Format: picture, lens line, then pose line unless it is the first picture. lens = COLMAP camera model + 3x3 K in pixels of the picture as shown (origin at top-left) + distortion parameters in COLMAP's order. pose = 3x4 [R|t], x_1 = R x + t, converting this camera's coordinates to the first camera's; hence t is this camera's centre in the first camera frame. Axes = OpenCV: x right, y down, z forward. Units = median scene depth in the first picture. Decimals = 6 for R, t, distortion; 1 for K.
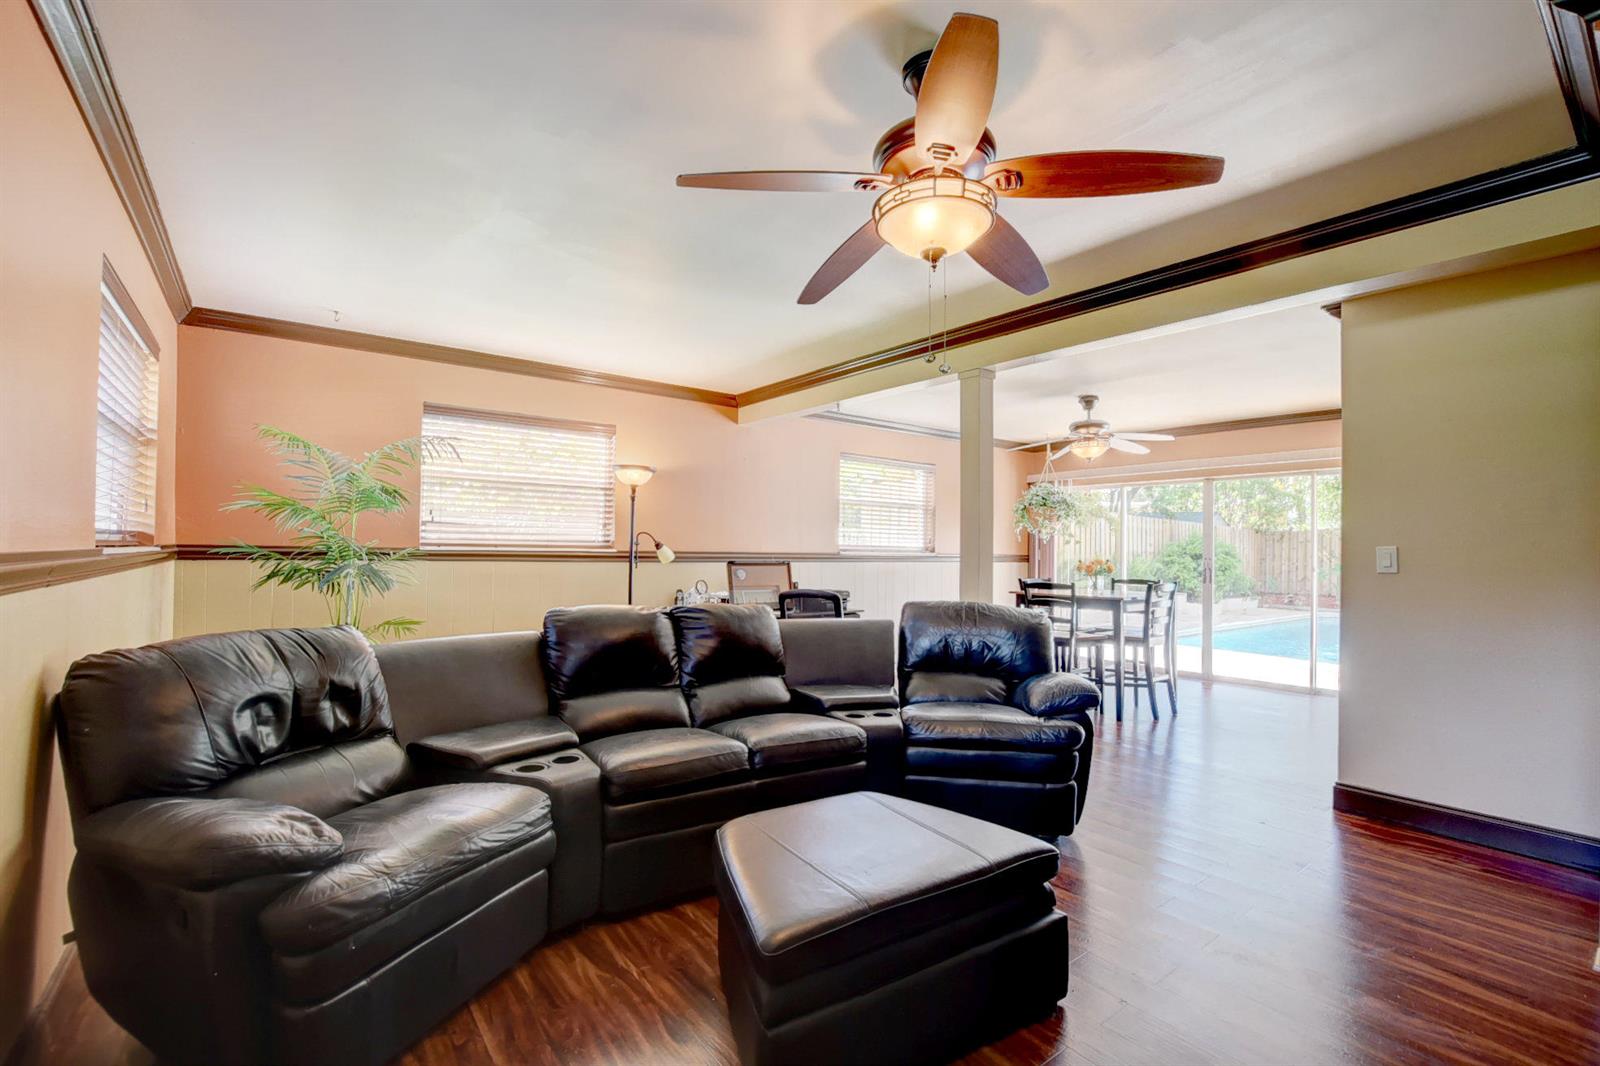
lens RADIAL K [[706.4, 0, 796.0], [0, 706.4, 537.0], [0, 0, 1]] dist [-0.033724, 0.005260]
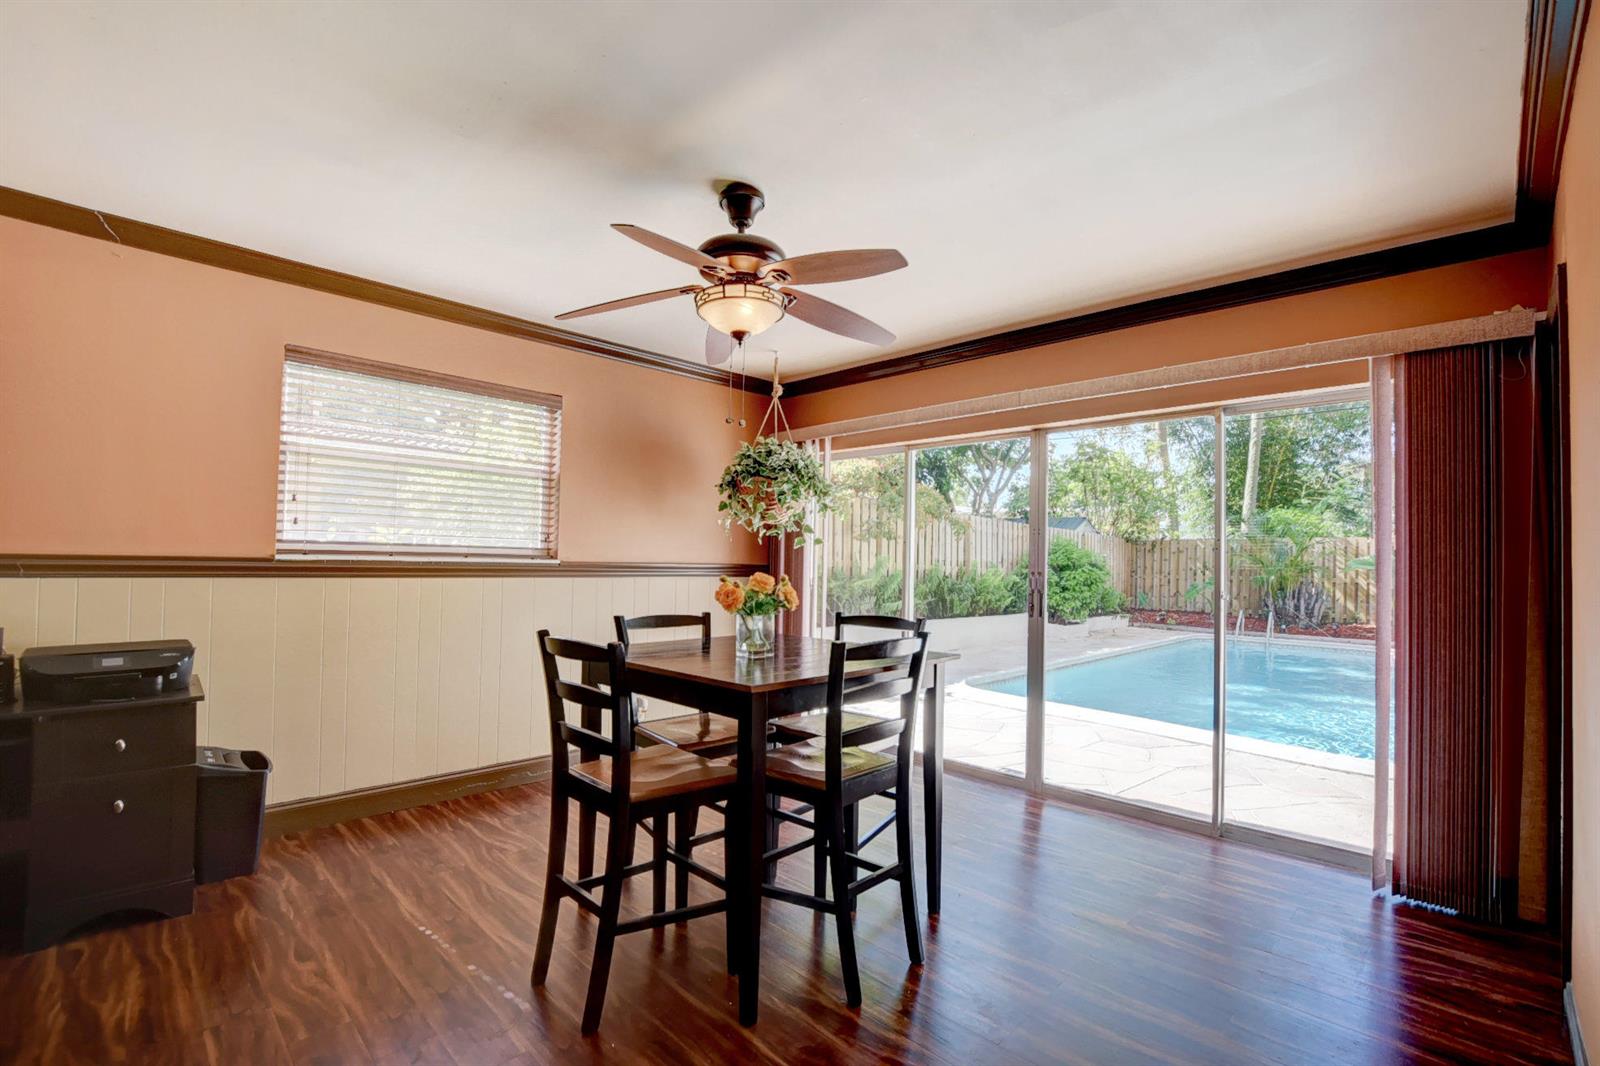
lens RADIAL K [[706.4, 0, 792.1], [0, 706.4, 543.5], [0, 0, 1]] dist [-0.033724, 0.005260]
pose [[0.990773, 0.007015, 0.135350, 0.144286], [-0.006213, 0.999961, -0.006347, 0.005735], [-0.135389, 0.005448, 0.990777, 0.212860]]
